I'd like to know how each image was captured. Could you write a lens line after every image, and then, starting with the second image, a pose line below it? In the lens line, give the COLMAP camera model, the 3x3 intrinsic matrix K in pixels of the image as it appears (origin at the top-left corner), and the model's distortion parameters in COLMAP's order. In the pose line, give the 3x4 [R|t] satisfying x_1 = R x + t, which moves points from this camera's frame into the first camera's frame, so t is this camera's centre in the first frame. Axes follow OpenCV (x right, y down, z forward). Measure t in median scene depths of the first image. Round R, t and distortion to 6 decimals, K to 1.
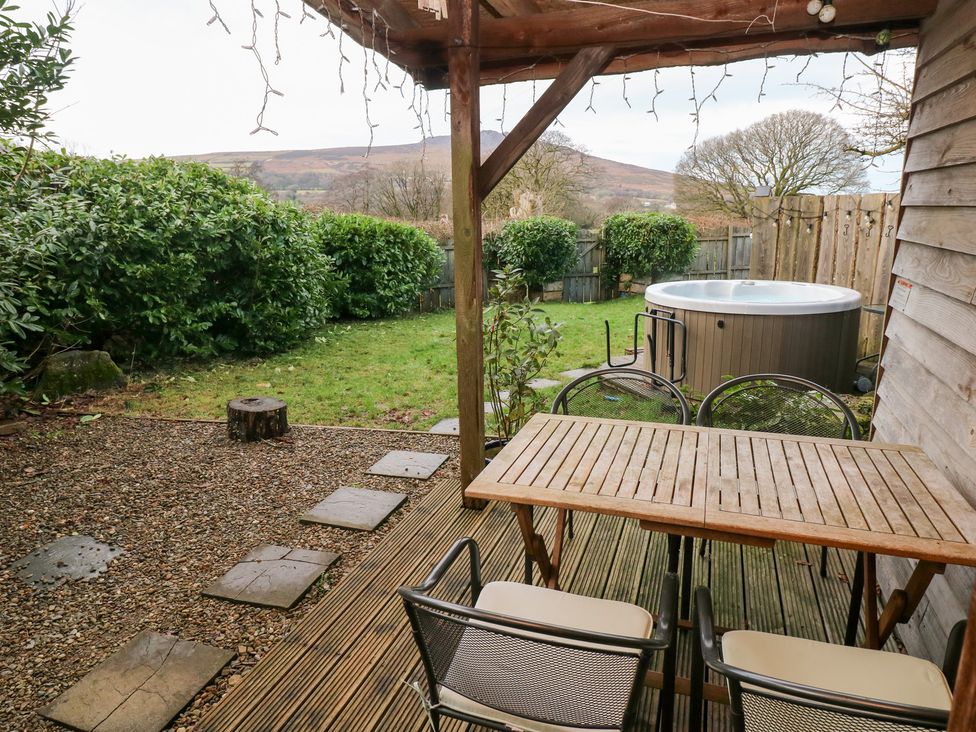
lens RADIAL K [[661.4, 0, 488.5], [0, 661.4, 364.4], [0, 0, 1]] dist [0.001901, -0.004382]
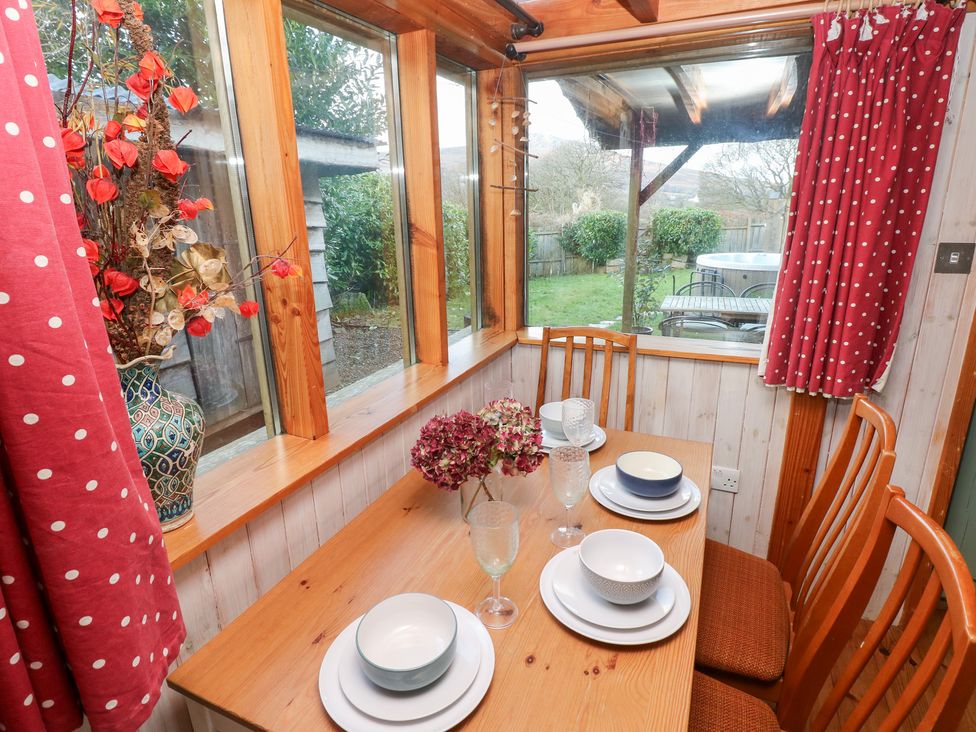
lens RADIAL K [[545.6, 0, 486.1], [0, 545.6, 375.0], [0, 0, 1]] dist [-0.003914, -0.010981]
pose [[0.996170, 0.024517, -0.083926, -0.142968], [-0.018101, 0.996915, 0.076370, 0.073297], [0.085539, -0.074559, 0.993541, -0.356259]]
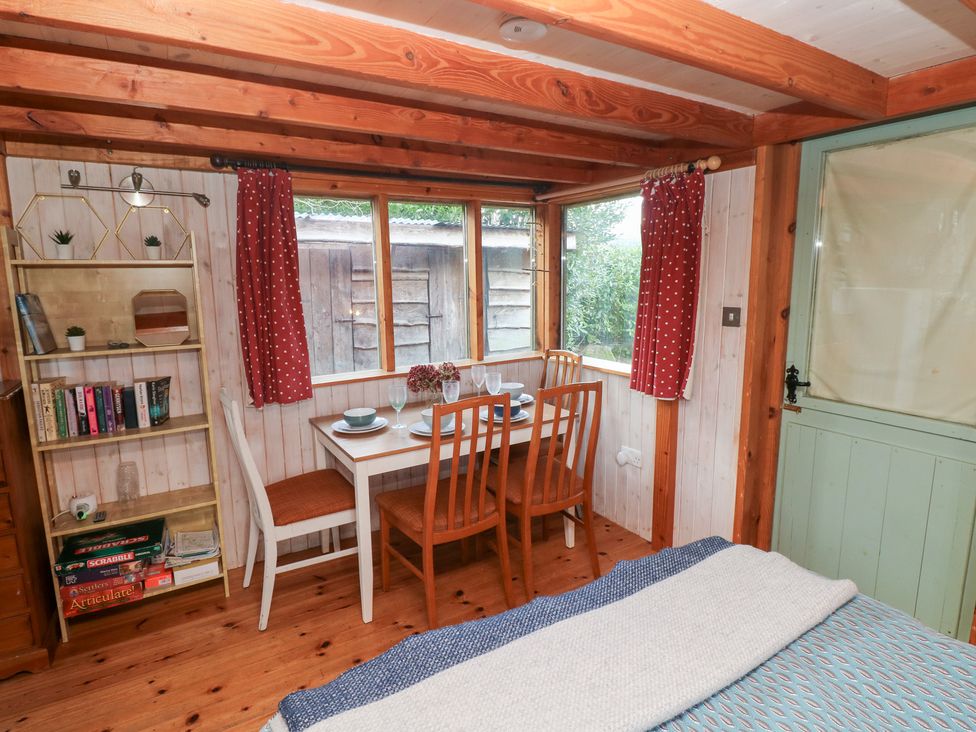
lens RADIAL K [[545.6, 0, 486.7], [0, 545.6, 359.4], [0, 0, 1]] dist [-0.003914, -0.010981]
pose [[0.786918, 0.105195, -0.608025, 0.117663], [-0.145503, 0.989209, -0.017169, 0.094305], [0.599658, 0.101980, 0.793732, -0.481554]]
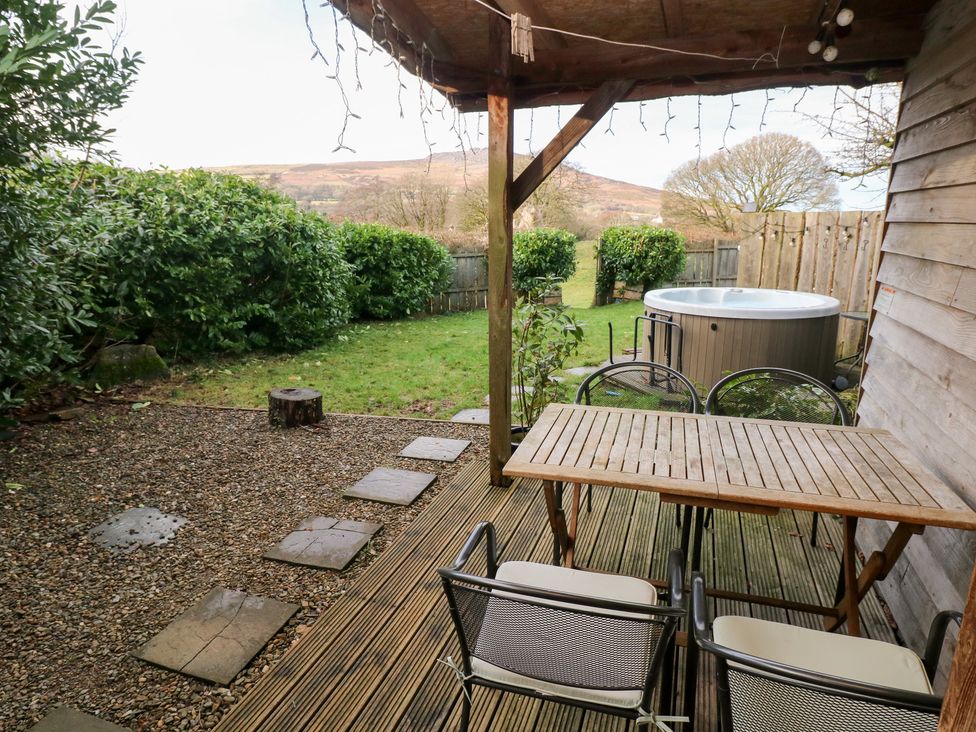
lens RADIAL K [[611.9, 0, 490.8], [0, 611.9, 366.0], [0, 0, 1]] dist [0.000181, -0.006713]
pose [[0.999920, 0.011564, 0.005106, -0.020355], [-0.011577, 0.999930, 0.002602, 0.004866], [-0.005076, -0.002661, 0.999984, -0.017729]]
